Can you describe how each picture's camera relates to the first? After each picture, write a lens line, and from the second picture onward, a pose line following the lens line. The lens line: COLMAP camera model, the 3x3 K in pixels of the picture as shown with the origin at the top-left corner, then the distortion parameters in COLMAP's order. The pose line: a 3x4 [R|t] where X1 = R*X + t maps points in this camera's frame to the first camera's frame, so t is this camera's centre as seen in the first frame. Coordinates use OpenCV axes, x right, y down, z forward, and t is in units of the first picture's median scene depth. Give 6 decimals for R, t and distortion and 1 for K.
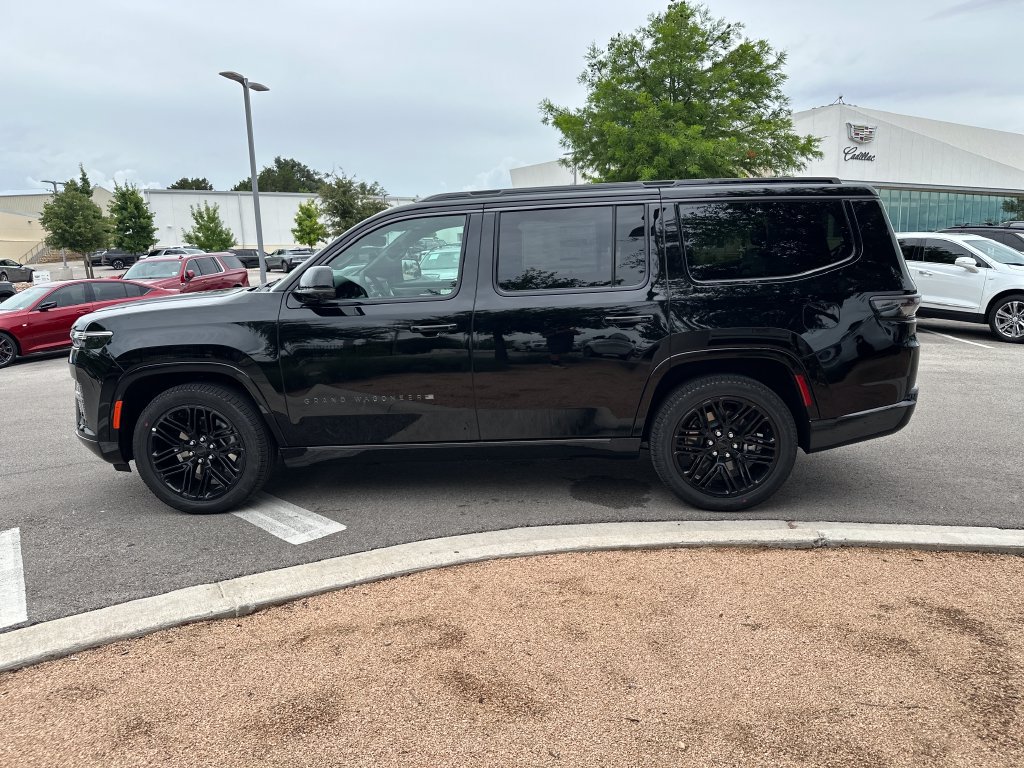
lens RADIAL K [[735.1, 0, 519.6], [0, 735.1, 382.1], [0, 0, 1]] dist [0.032283, -0.044887]
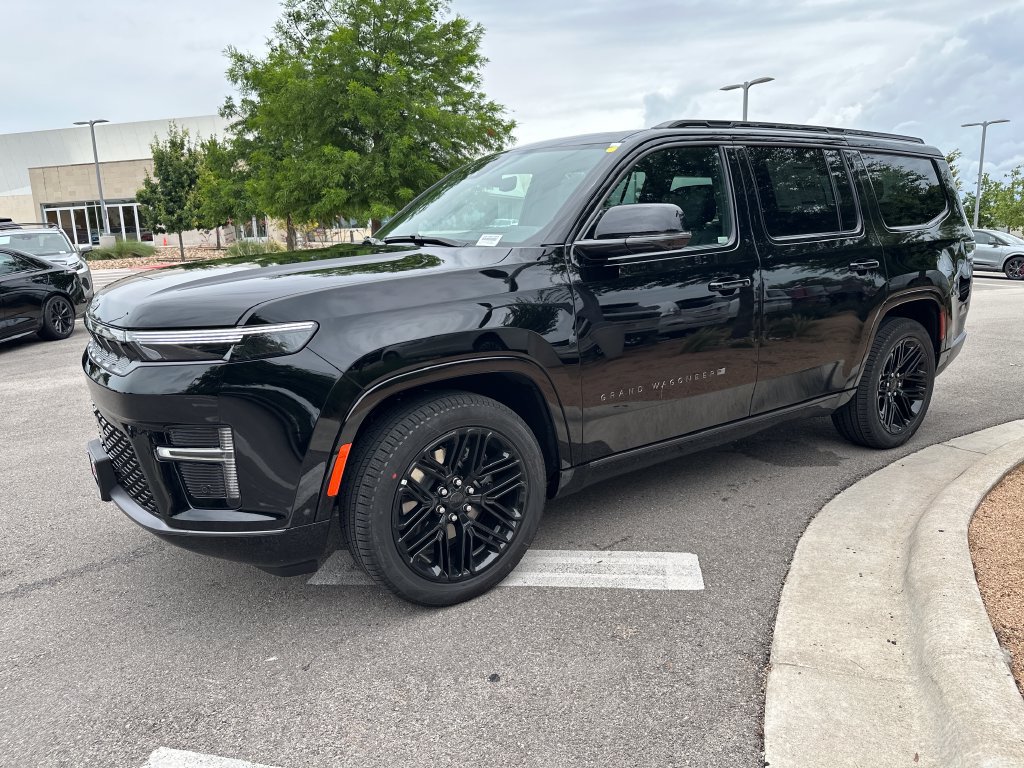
lens RADIAL K [[735.1, 0, 510.0], [0, 735.1, 382.6], [0, 0, 1]] dist [0.032283, -0.044887]
pose [[0.787041, -0.123494, 0.604414, -0.772357], [0.120049, 0.991688, 0.046299, -0.031538], [-0.605107, 0.036120, 0.795324, 0.479059]]
